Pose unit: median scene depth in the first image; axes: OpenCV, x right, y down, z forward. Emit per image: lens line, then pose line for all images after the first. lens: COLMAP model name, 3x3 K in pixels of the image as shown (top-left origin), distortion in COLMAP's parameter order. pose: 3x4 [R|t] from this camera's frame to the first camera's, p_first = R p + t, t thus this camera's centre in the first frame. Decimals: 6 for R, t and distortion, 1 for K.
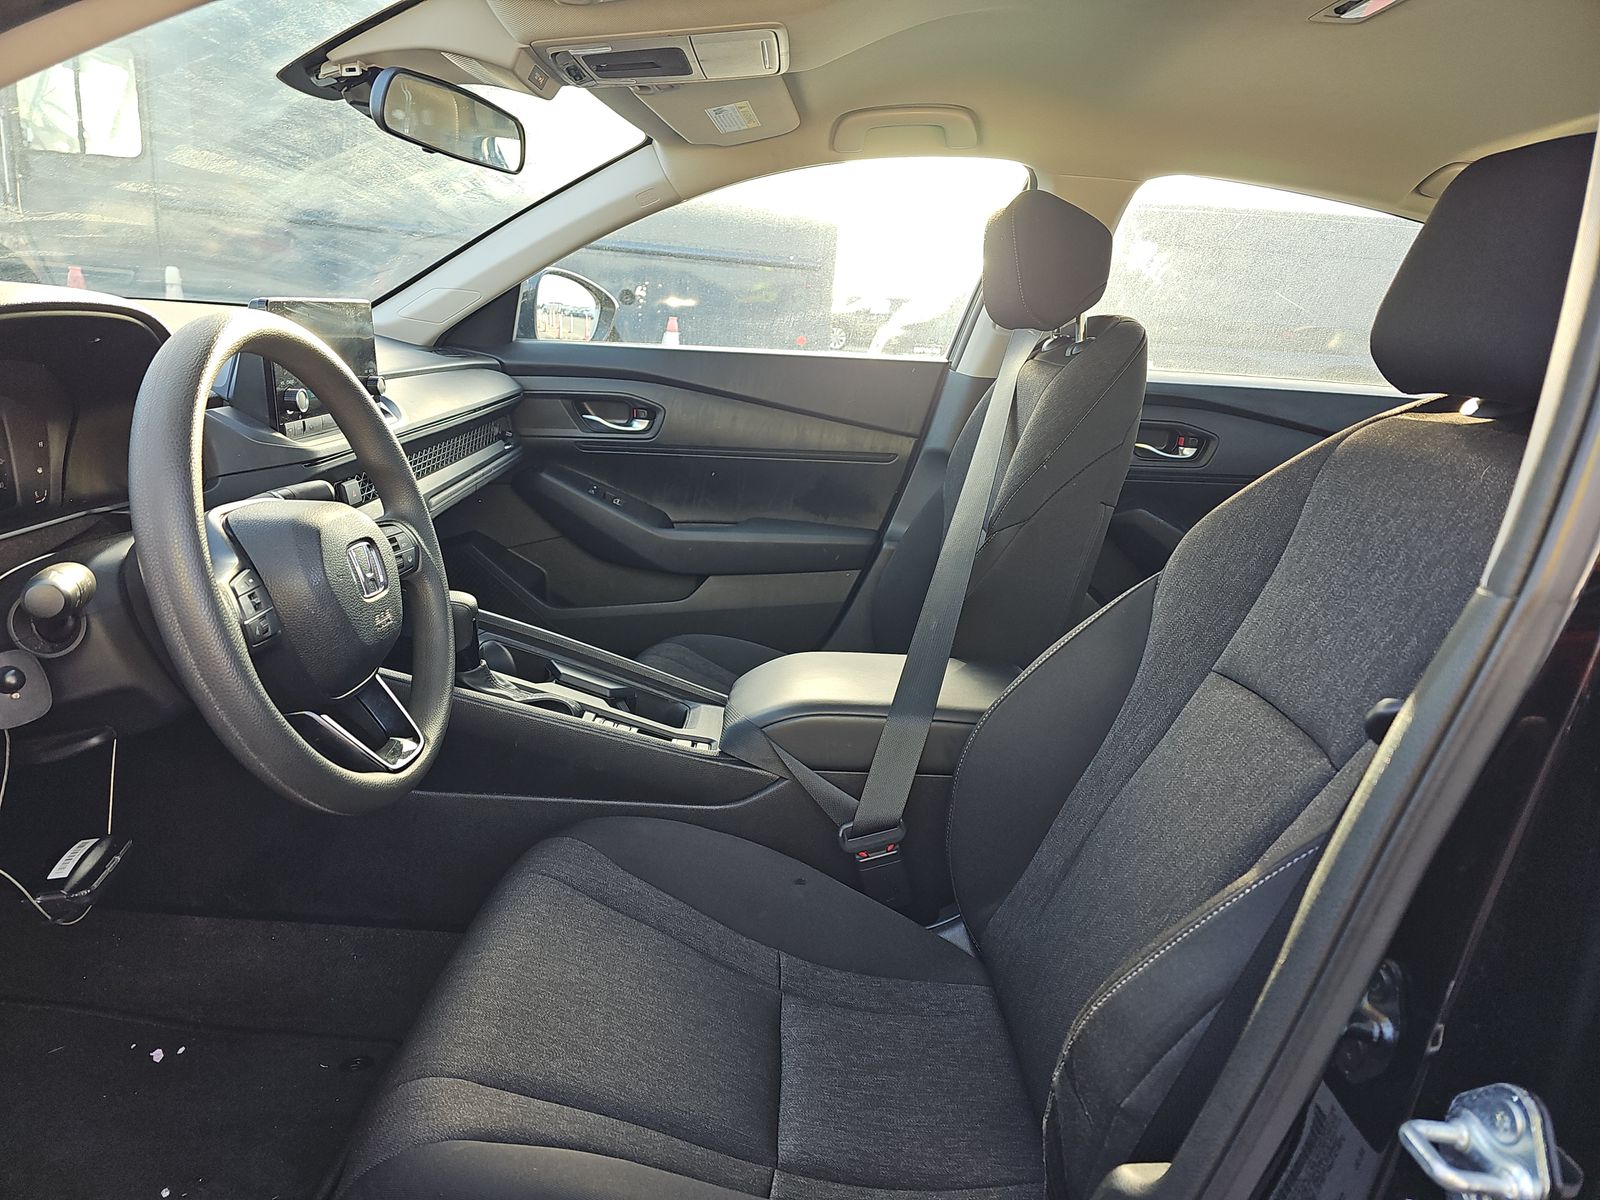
lens RADIAL K [[1076.1, 0, 800.0], [0, 1076.1, 600.0], [0, 0, 1]] dist [0.039592, -0.036578]
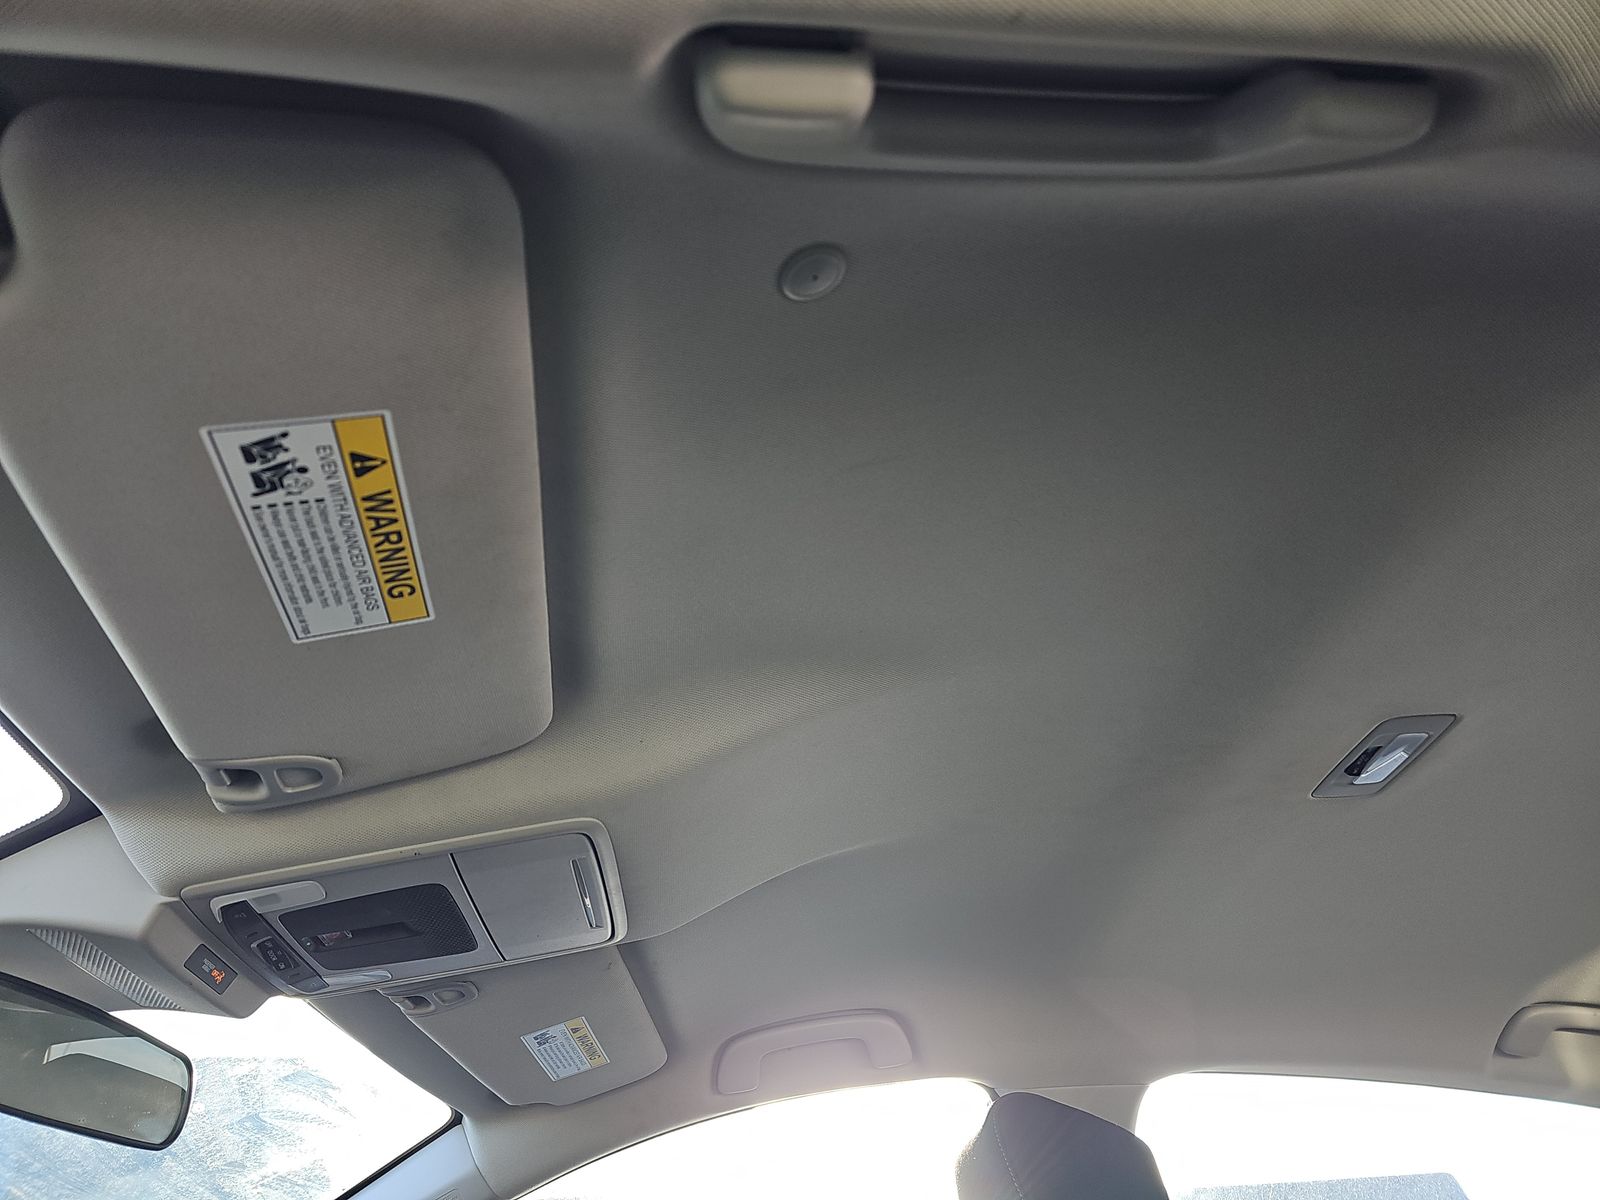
lens RADIAL K [[1076.1, 0, 800.0], [0, 1076.1, 600.0], [0, 0, 1]] dist [0.039592, -0.036578]
pose [[0.990183, -0.073073, 0.119157, 0.030208], [0.138679, 0.620305, -0.772004, -0.077839], [-0.017501, 0.780949, 0.624349, 0.399630]]
